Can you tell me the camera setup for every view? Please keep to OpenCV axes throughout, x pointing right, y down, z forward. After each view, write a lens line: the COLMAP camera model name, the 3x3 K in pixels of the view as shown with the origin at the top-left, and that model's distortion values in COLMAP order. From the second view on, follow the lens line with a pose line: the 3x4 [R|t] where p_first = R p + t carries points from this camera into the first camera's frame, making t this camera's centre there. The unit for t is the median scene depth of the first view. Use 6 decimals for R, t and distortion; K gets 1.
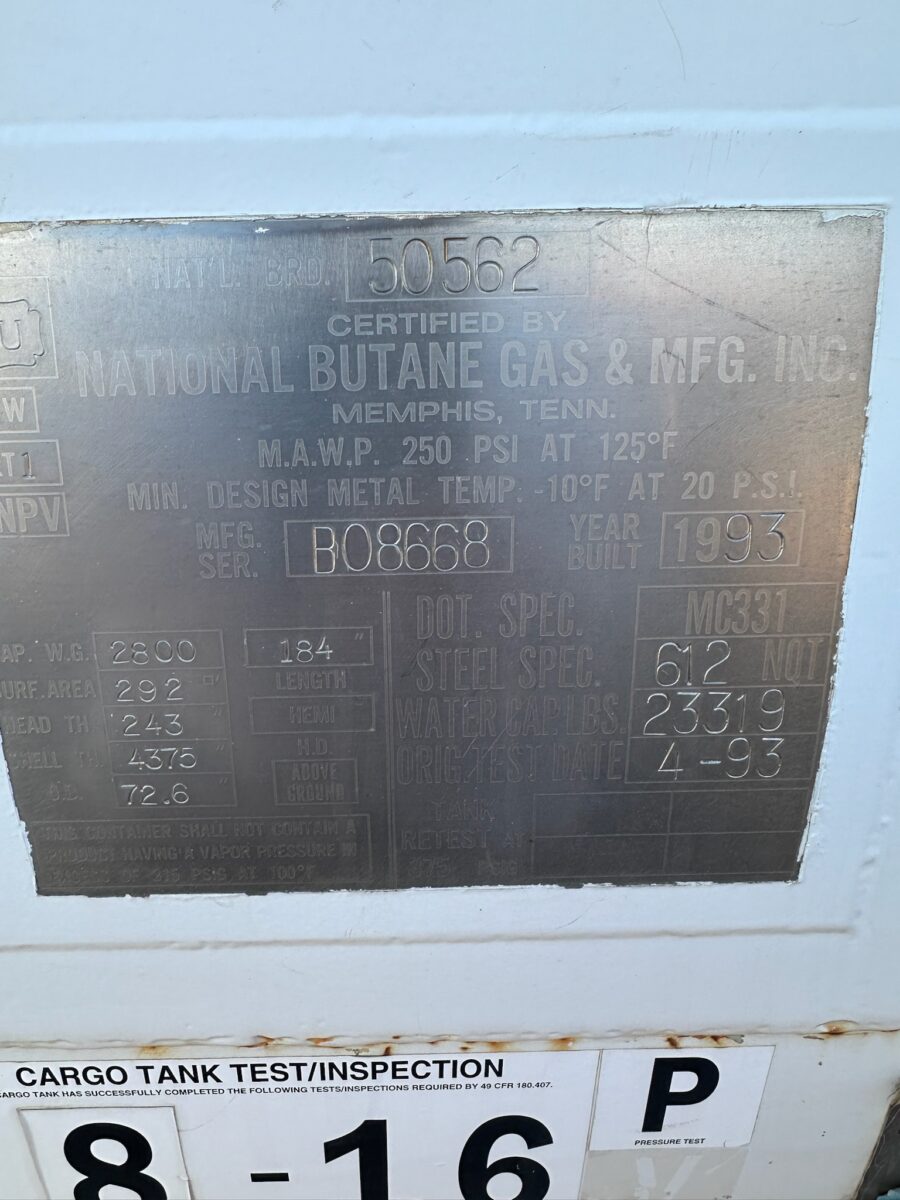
lens RADIAL K [[853.4, 0, 450.0], [0, 853.4, 600.0], [0, 0, 1]] dist [-0.006246, 0.001920]
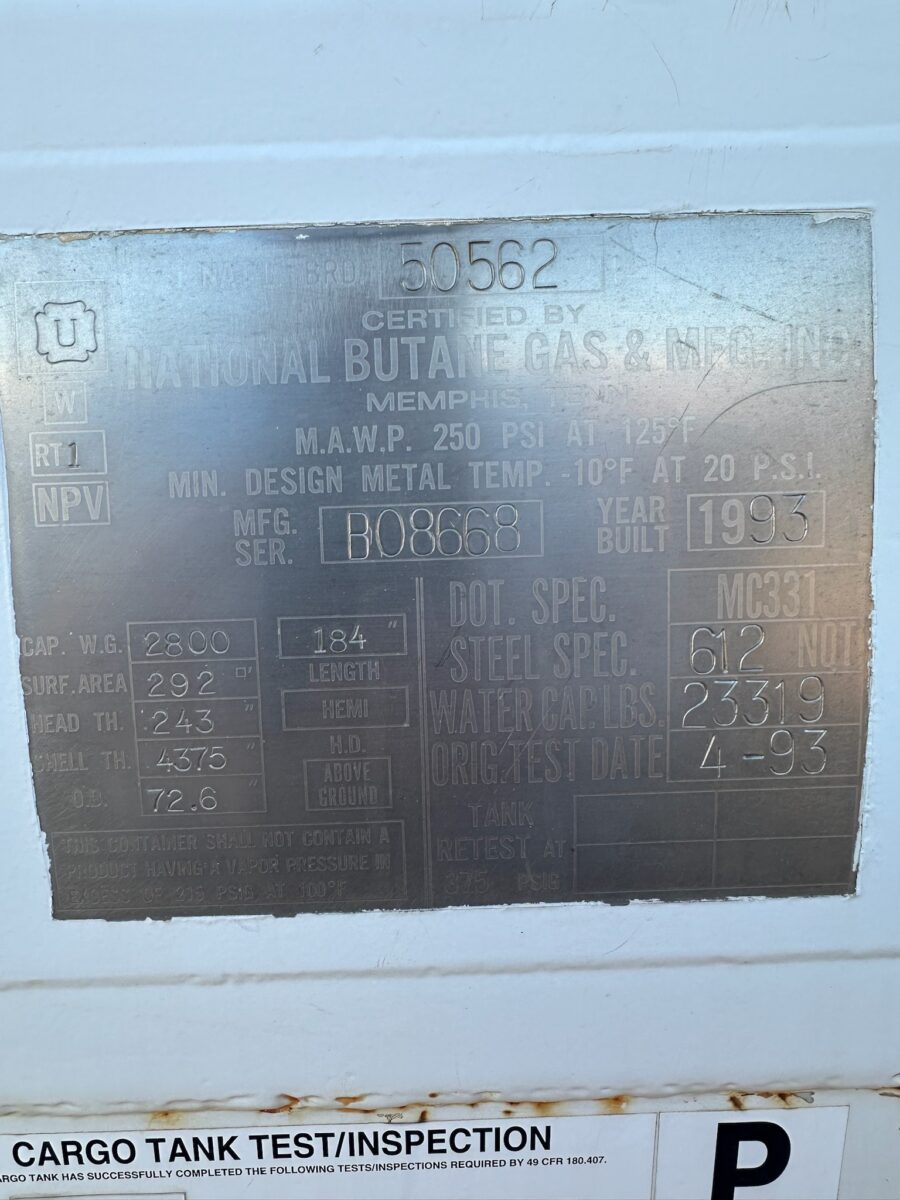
lens RADIAL K [[853.4, 0, 450.0], [0, 853.4, 600.0], [0, 0, 1]] dist [-0.006246, 0.001920]
pose [[0.999651, -0.026423, -0.000367, -0.037491], [0.025914, 0.982938, -0.182104, 0.194664], [0.005173, 0.182031, 0.983279, 0.011410]]
